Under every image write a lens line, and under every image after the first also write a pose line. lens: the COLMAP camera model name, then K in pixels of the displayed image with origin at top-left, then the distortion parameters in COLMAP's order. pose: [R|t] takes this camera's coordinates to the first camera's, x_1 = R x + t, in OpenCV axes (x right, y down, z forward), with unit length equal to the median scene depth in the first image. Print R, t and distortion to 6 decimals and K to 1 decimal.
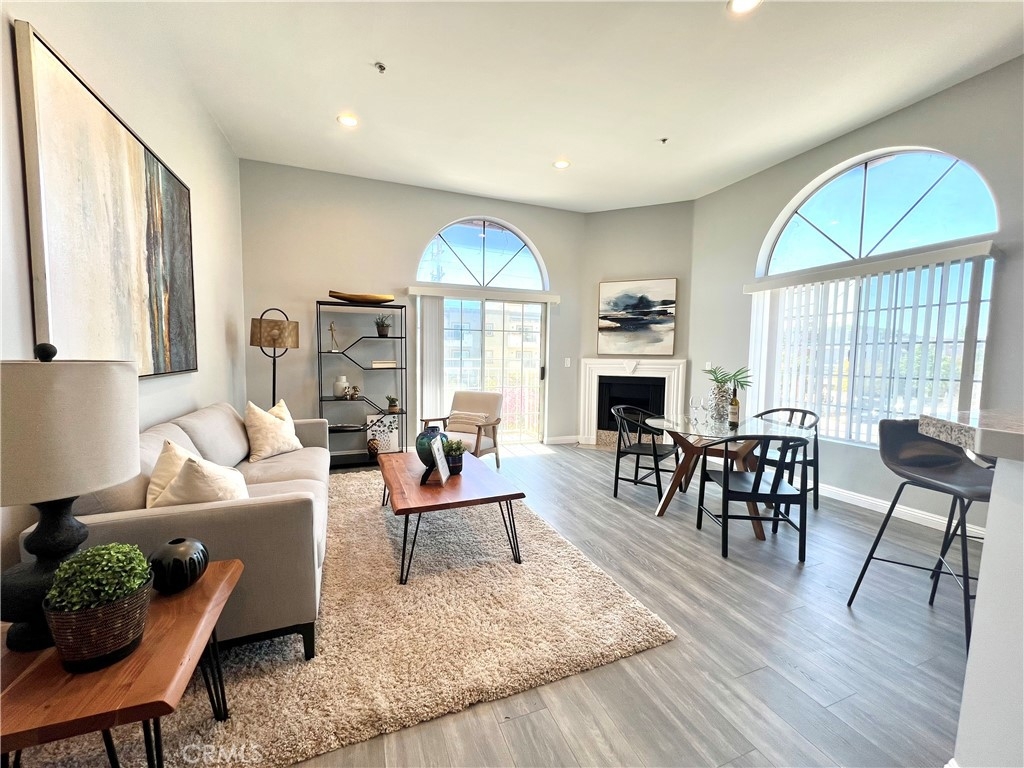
lens RADIAL K [[409.4, 0, 510.8], [0, 409.4, 382.9], [0, 0, 1]] dist [-0.003972, 0.000903]
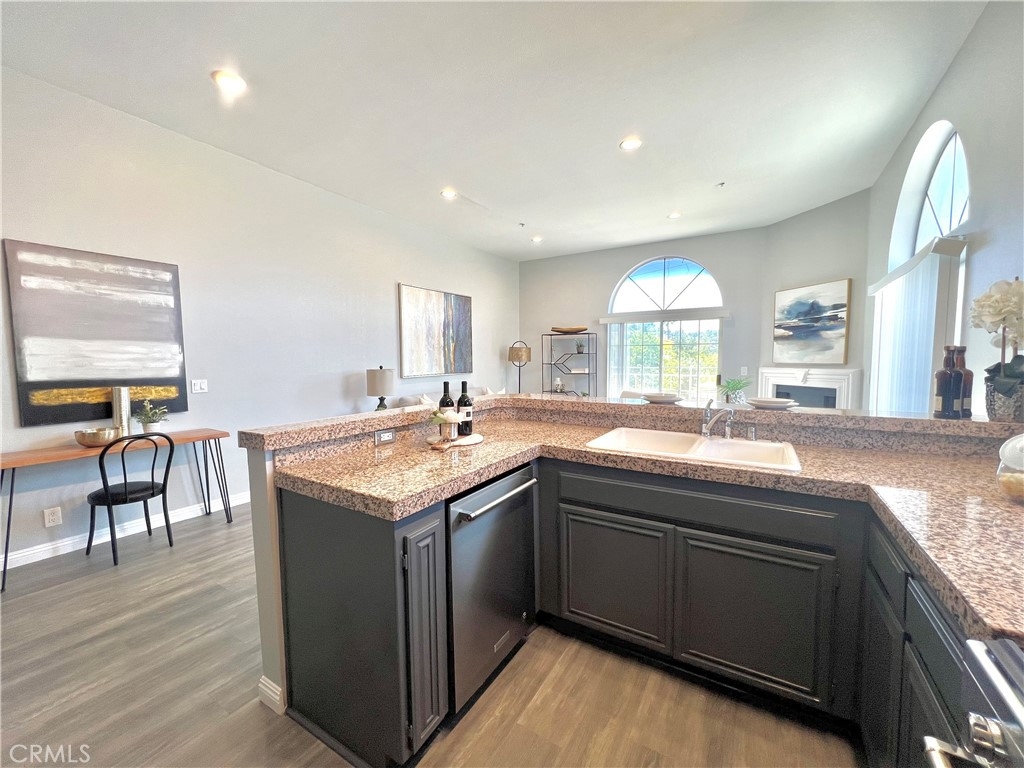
lens RADIAL K [[409.4, 0, 510.4], [0, 409.4, 384.7], [0, 0, 1]] dist [-0.003972, 0.000903]
pose [[0.598152, 0.036734, -0.800540, 0.772846], [-0.045678, 0.998888, 0.011706, 0.000677], [0.800080, 0.029565, 0.599165, -0.142538]]
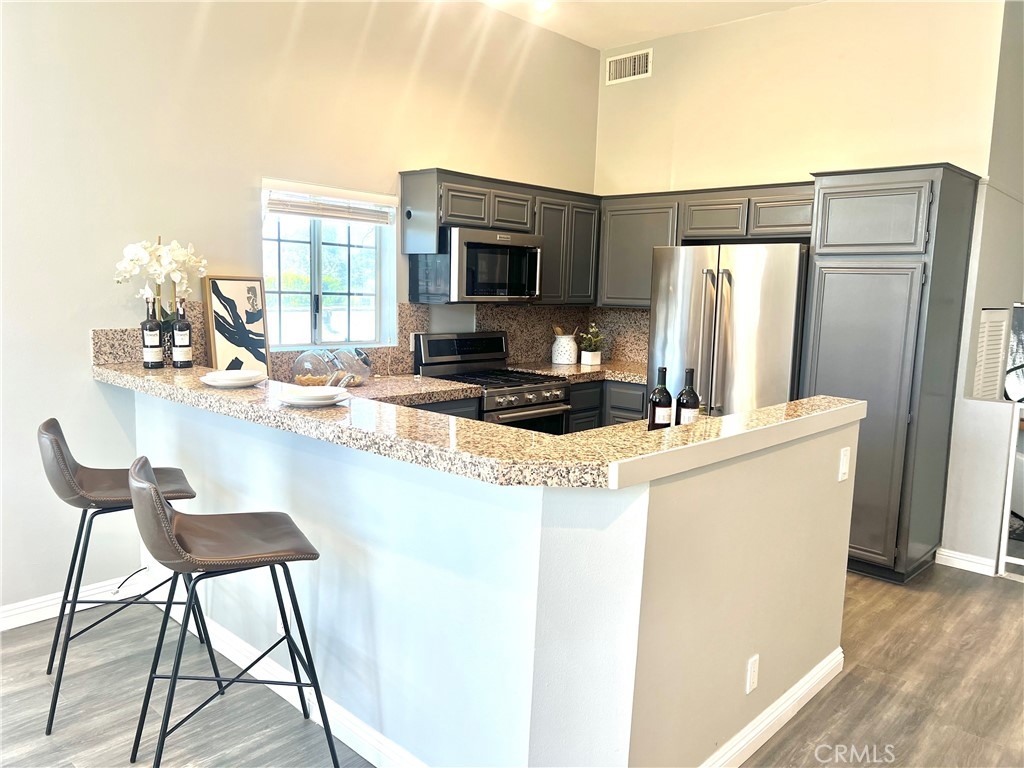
lens RADIAL K [[767.3, 0, 509.2], [0, 767.3, 386.0], [0, 0, 1]] dist [0.069076, -0.070048]
pose [[-0.432232, -0.141640, 0.890570, -0.067354], [0.029274, 0.984863, 0.170844, -0.080938], [-0.901287, 0.099915, -0.421543, 0.422601]]
